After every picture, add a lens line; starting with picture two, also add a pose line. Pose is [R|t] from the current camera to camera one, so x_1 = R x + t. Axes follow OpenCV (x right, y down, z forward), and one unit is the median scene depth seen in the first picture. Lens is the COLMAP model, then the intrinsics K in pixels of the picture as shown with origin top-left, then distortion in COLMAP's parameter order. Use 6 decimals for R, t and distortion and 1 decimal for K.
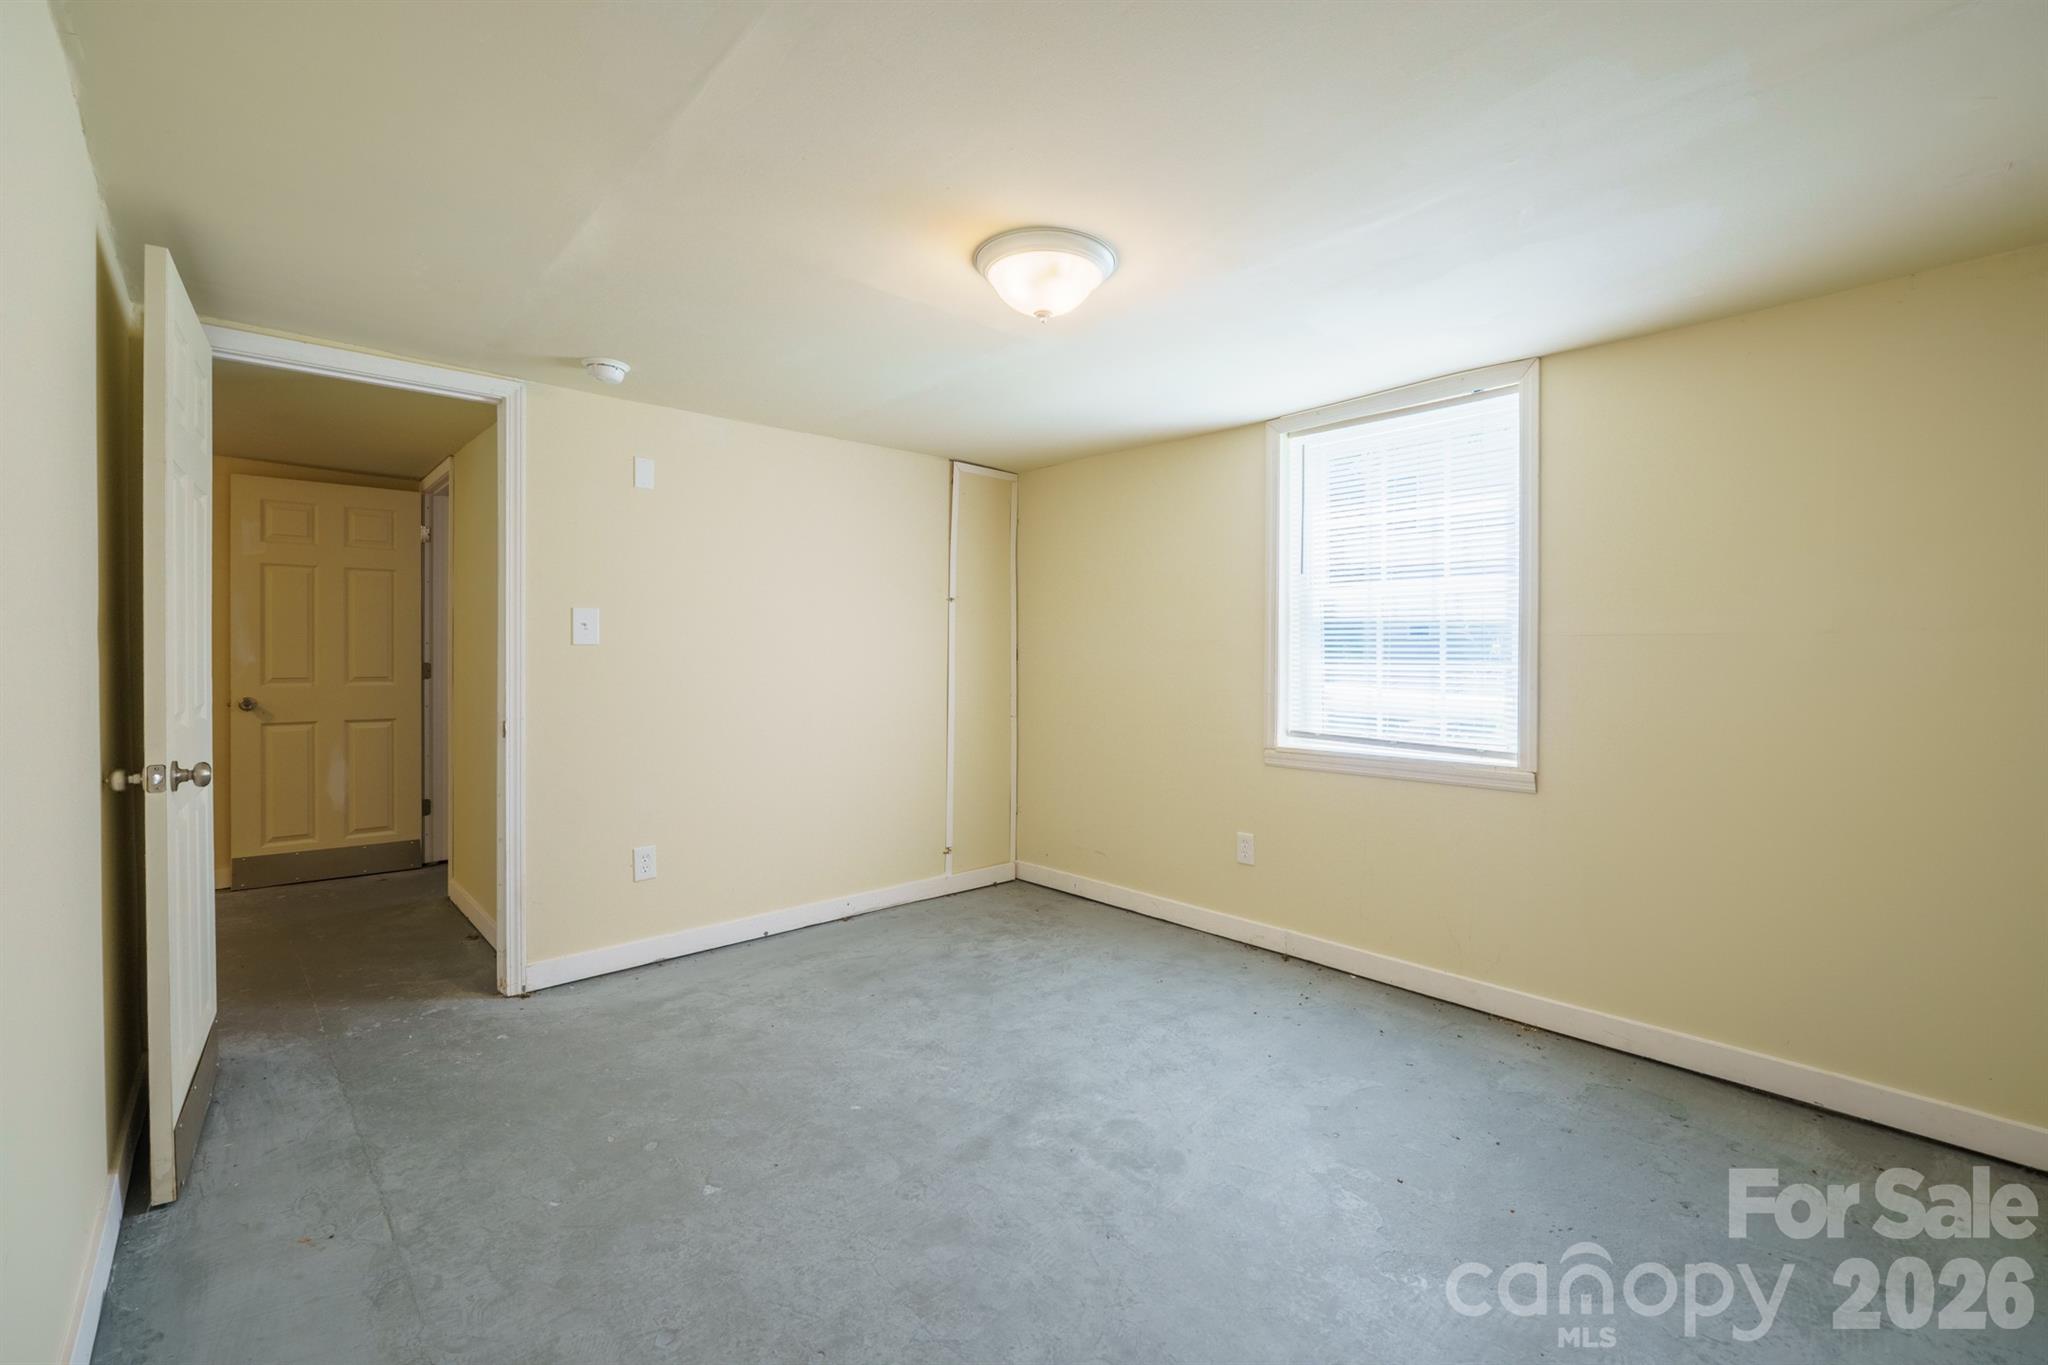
lens RADIAL K [[869.3, 0, 1027.4], [0, 869.3, 660.8], [0, 0, 1]] dist [-0.003398, -0.000364]
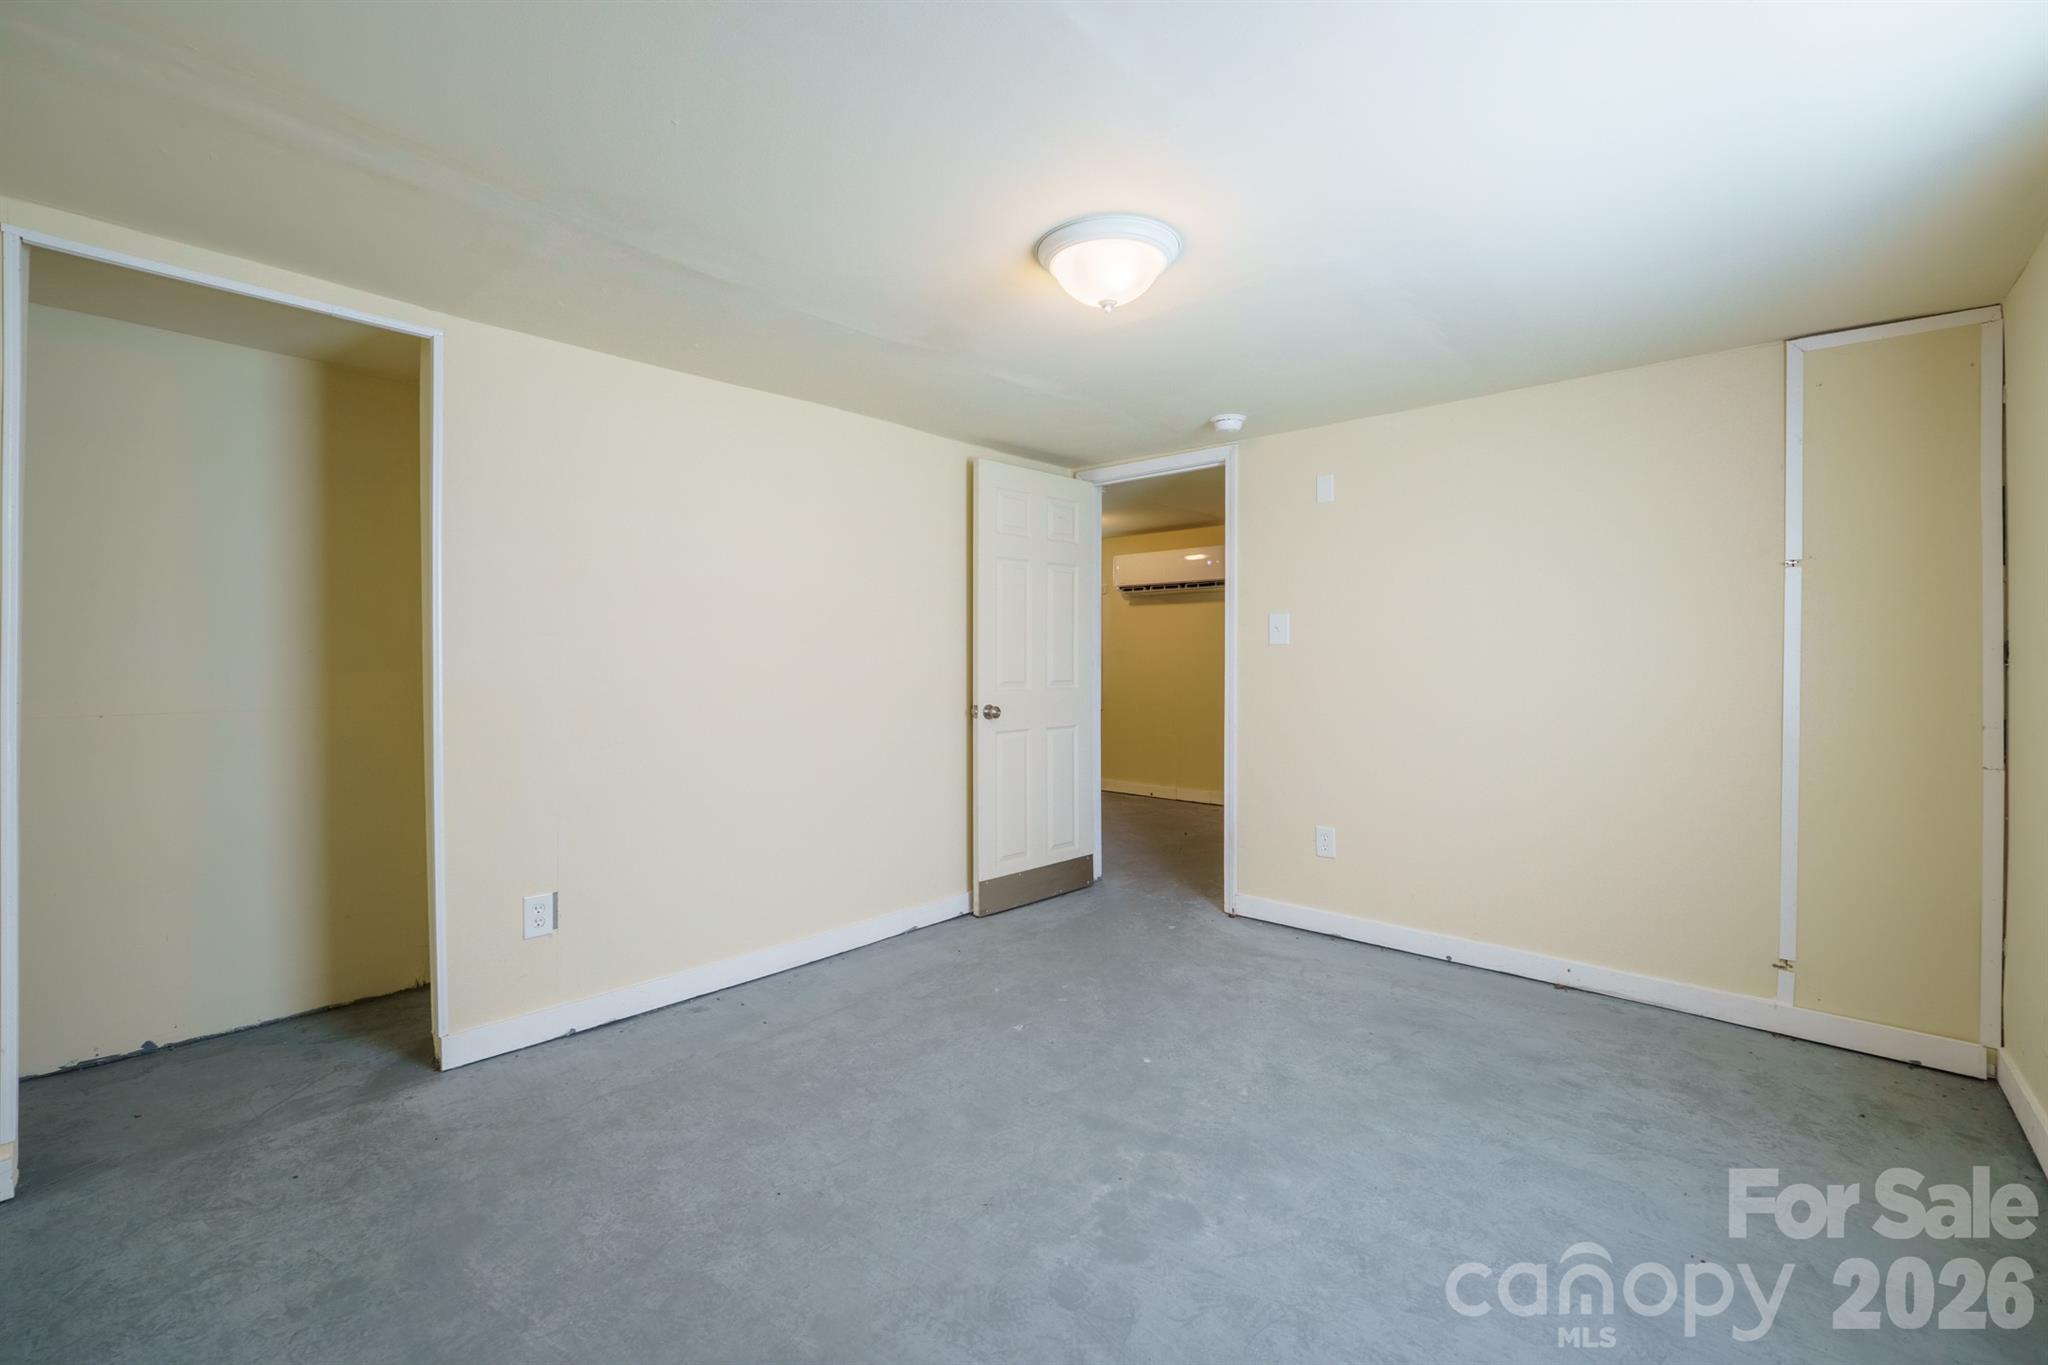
lens RADIAL K [[869.3, 0, 1027.4], [0, 869.3, 660.8], [0, 0, 1]] dist [-0.003398, -0.000364]
pose [[0.094864, 0.004409, -0.995480, 0.666636], [-0.007519, 0.999965, 0.003712, 0.001542], [0.995462, 0.007133, 0.094894, 0.554529]]
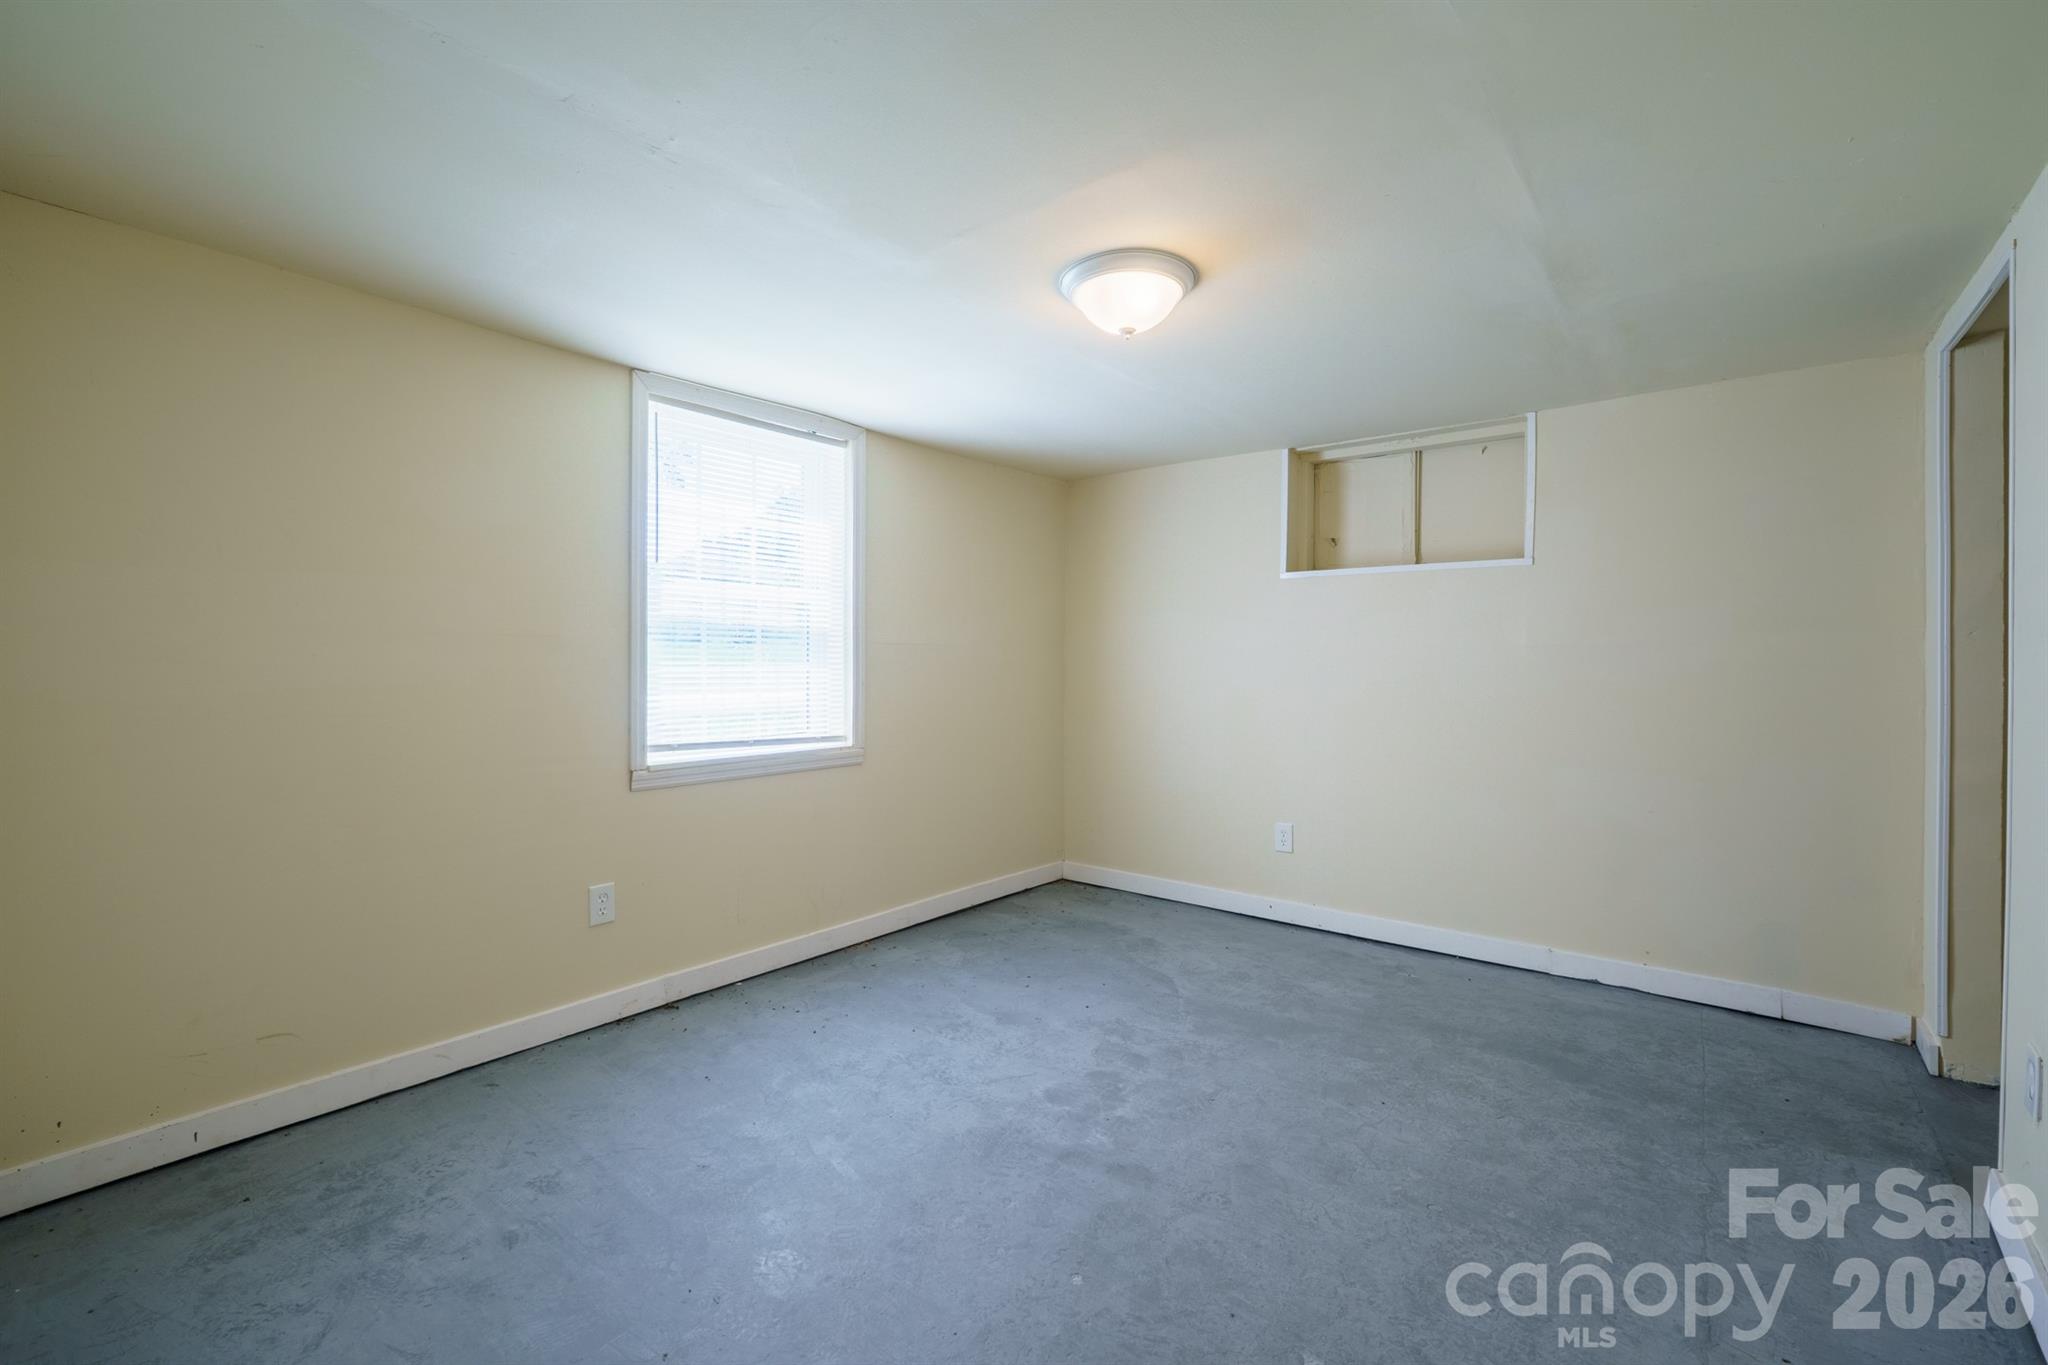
lens RADIAL K [[865.9, 0, 1046.8], [0, 865.9, 663.2], [0, 0, 1]] dist [-0.001928, -0.000319]
pose [[-0.159494, -0.007364, 0.987171, -0.680283], [0.002880, 0.999964, 0.007924, -0.006960], [-0.987195, 0.004107, -0.159467, 0.853635]]
